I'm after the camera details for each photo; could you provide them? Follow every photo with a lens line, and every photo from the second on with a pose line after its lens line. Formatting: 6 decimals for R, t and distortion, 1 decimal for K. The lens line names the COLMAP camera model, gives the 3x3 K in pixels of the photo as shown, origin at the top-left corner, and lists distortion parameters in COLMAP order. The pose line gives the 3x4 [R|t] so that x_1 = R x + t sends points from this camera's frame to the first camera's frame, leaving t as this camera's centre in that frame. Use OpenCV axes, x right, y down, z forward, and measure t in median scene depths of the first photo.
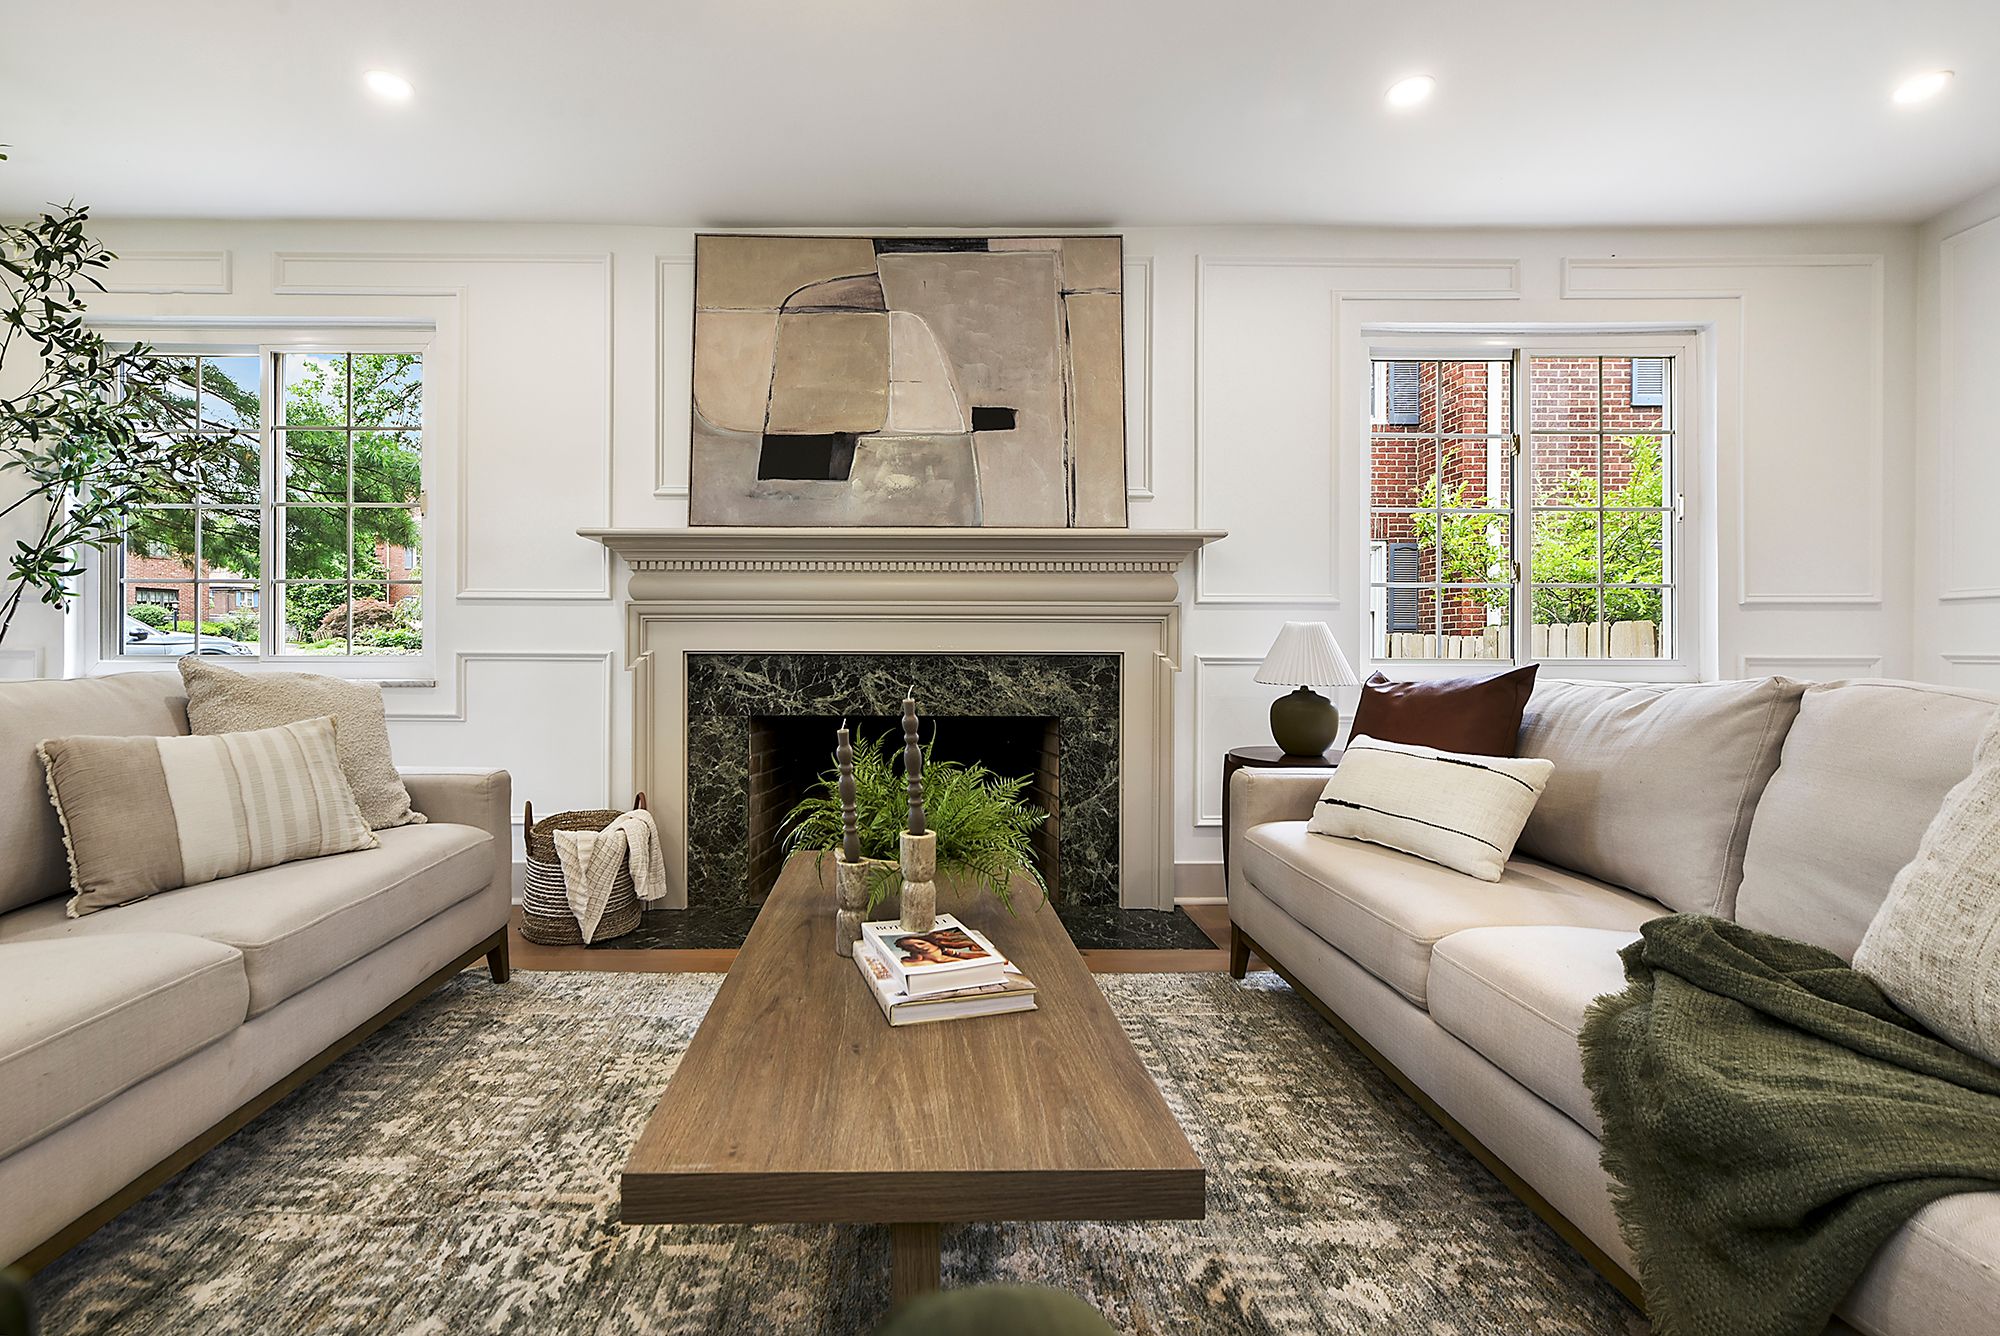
lens RADIAL K [[916.1, 0, 999.6], [0, 916.1, 652.4], [0, 0, 1]] dist [0.004470, -0.001358]
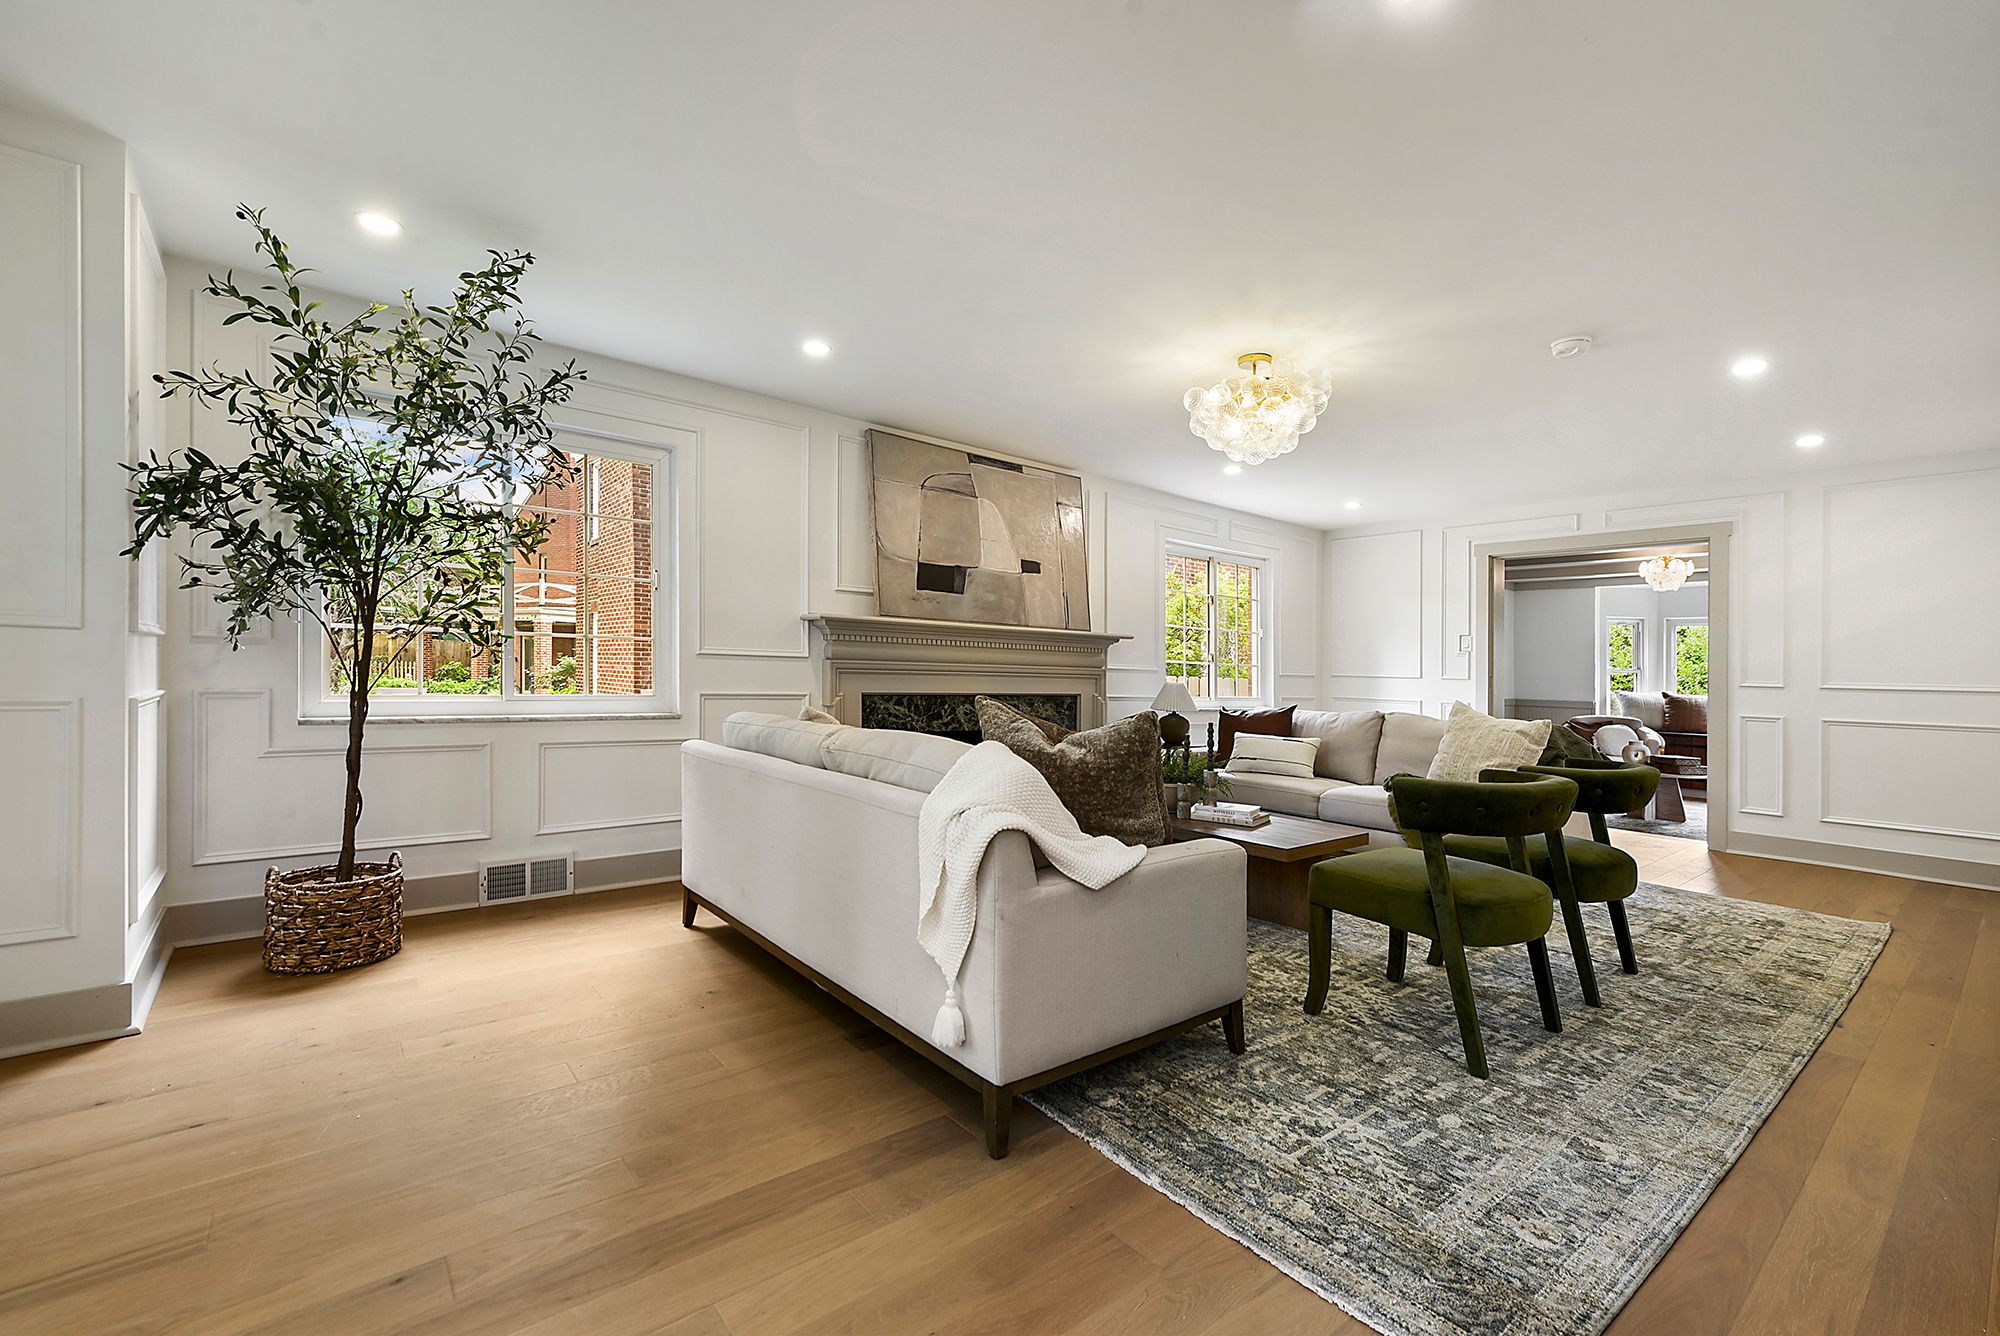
lens RADIAL K [[832.7, 0, 1040.9], [0, 832.7, 672.8], [0, 0, 1]] dist [0.001743, -0.000731]
pose [[0.784915, 0.018675, 0.619322, -0.991139], [-0.019345, 0.999797, -0.005631, -0.032833], [-0.619302, -0.007561, 0.785117, -0.318233]]
